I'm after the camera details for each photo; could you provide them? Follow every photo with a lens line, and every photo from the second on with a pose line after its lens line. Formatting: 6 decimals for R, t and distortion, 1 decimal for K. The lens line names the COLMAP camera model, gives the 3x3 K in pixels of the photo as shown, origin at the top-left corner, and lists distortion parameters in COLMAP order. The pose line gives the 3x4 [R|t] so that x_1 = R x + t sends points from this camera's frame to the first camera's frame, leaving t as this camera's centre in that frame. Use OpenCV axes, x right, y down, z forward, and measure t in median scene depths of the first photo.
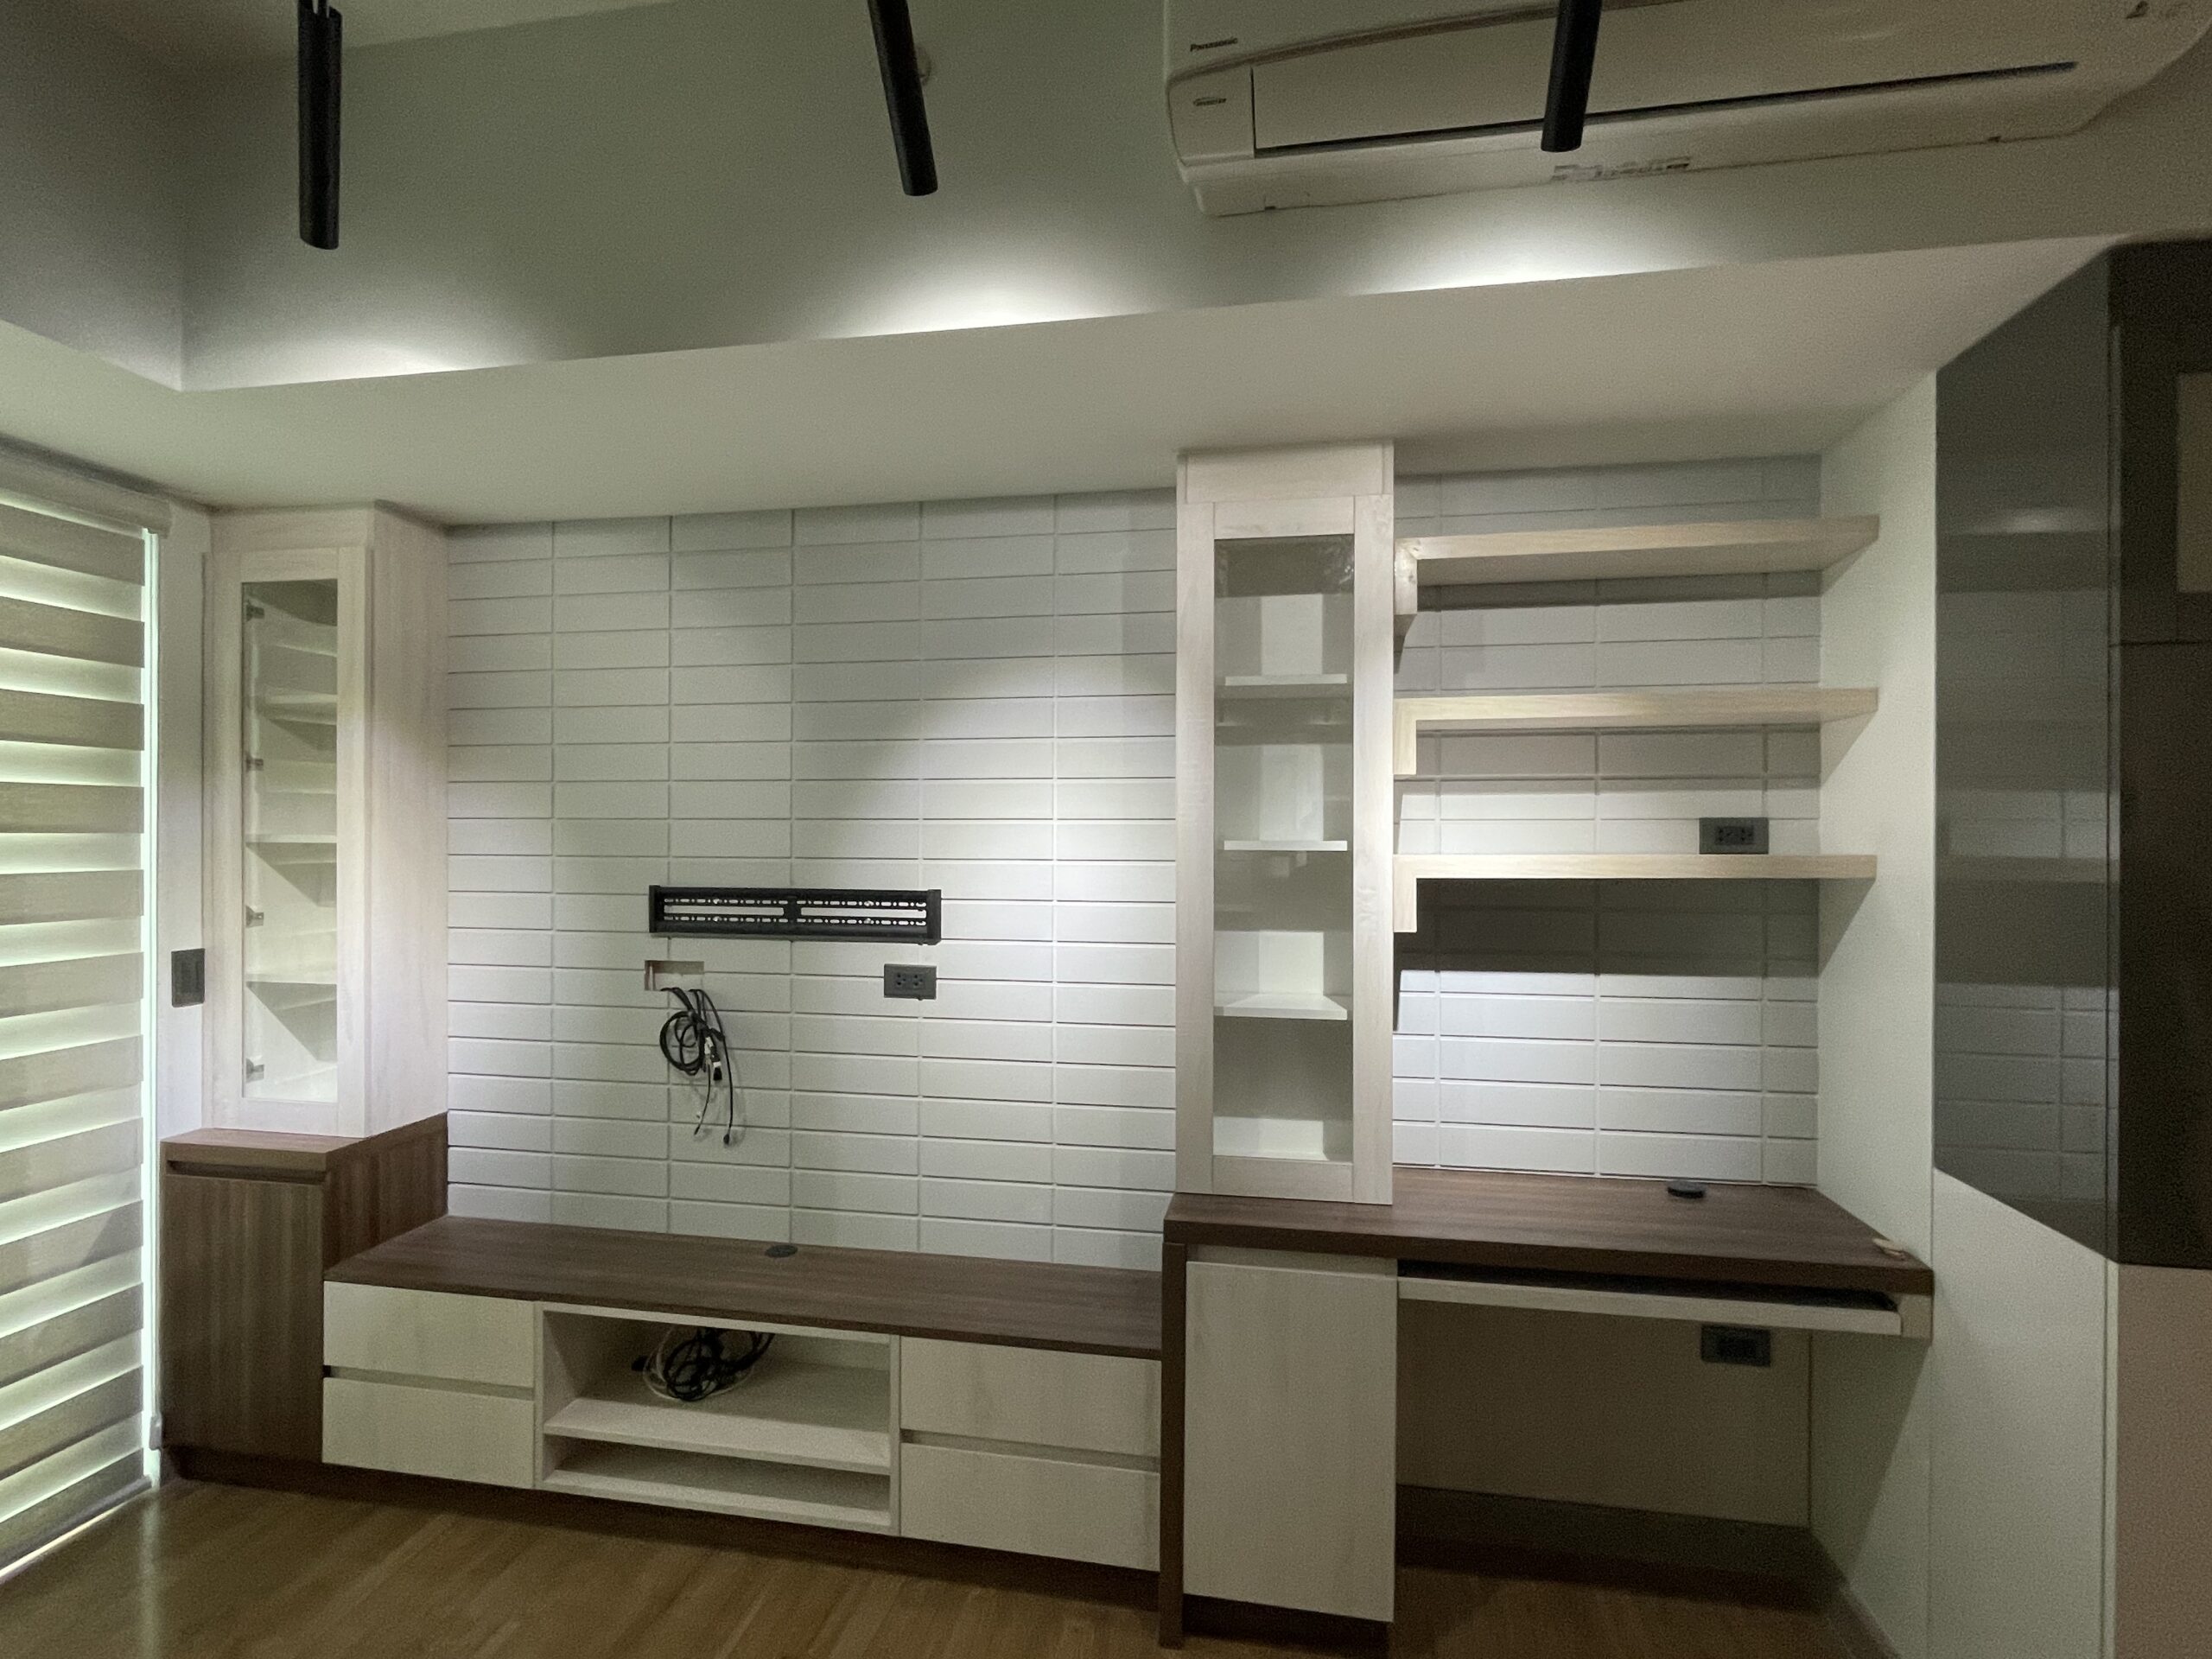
lens RADIAL K [[1099.2, 0, 1101.3], [0, 1099.2, 844.7], [0, 0, 1]] dist [-0.003493, 0.001702]
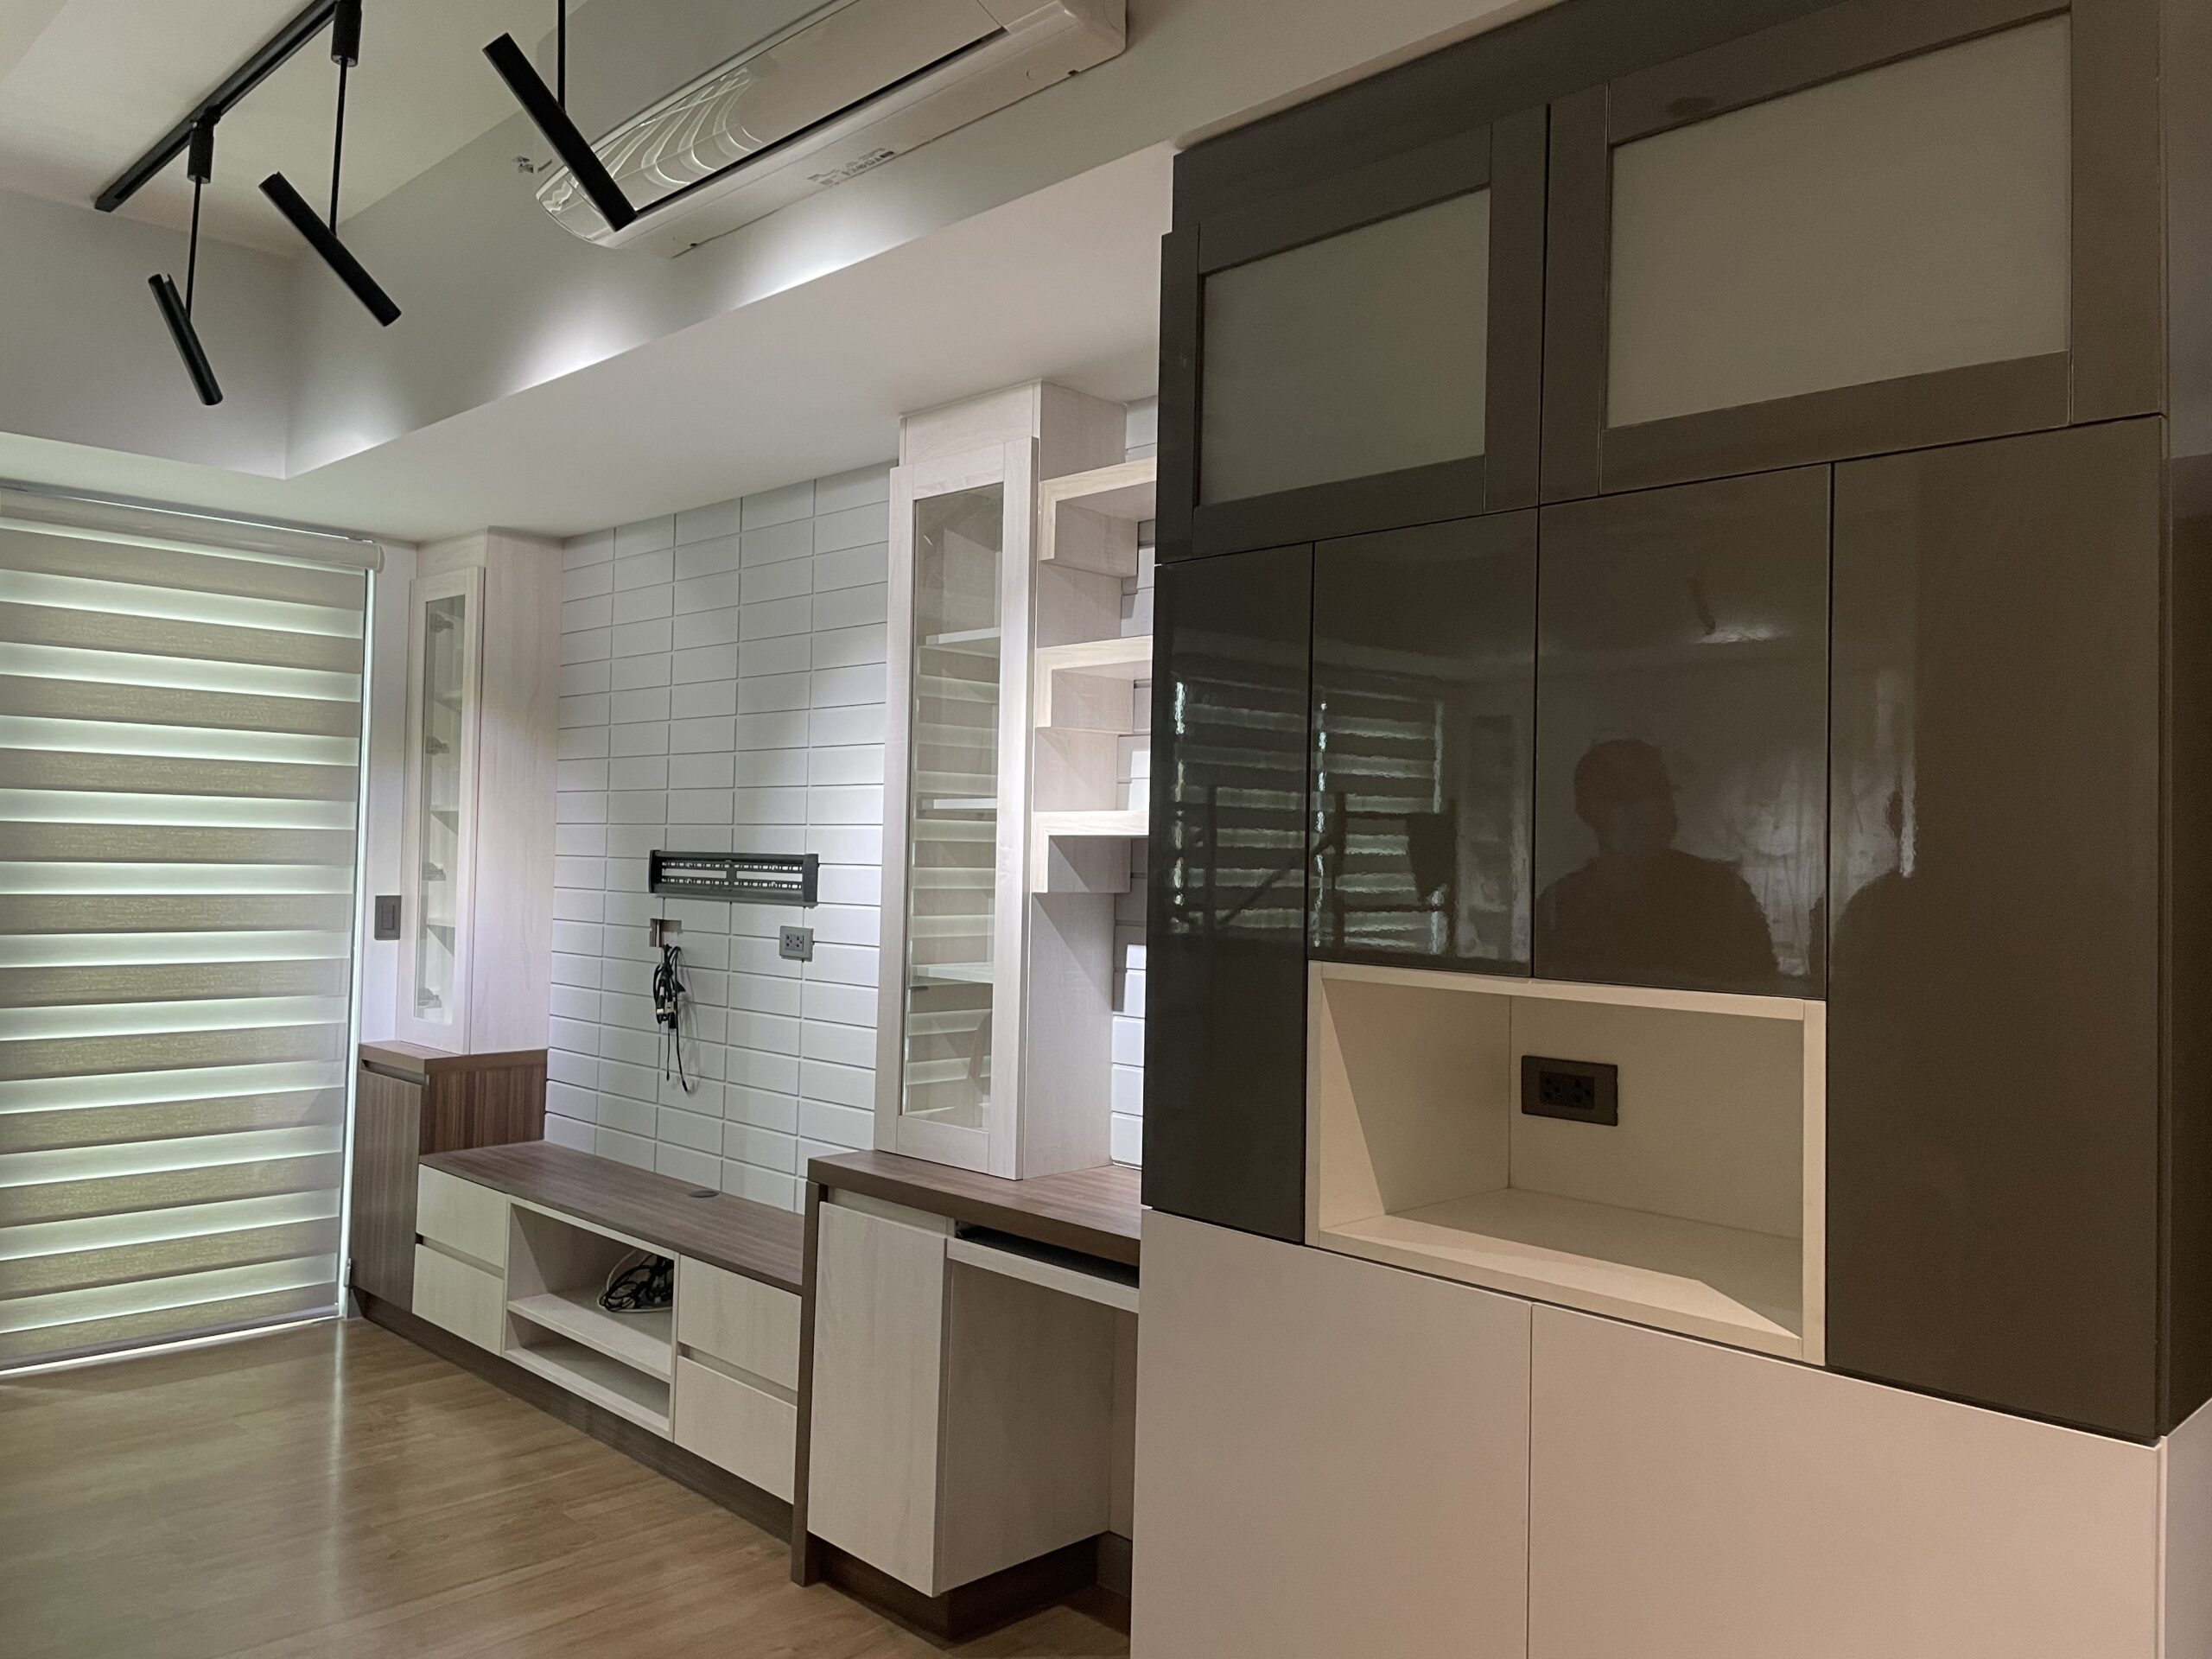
lens RADIAL K [[1682.5, 0, 1109.1], [0, 1682.5, 815.8], [0, 0, 1]] dist [0.056500, -0.006904]
pose [[0.820391, -0.000368, -0.571802, 0.972269], [-0.021560, 0.999269, -0.031576, 0.048609], [0.571396, 0.038232, 0.819783, -0.131638]]
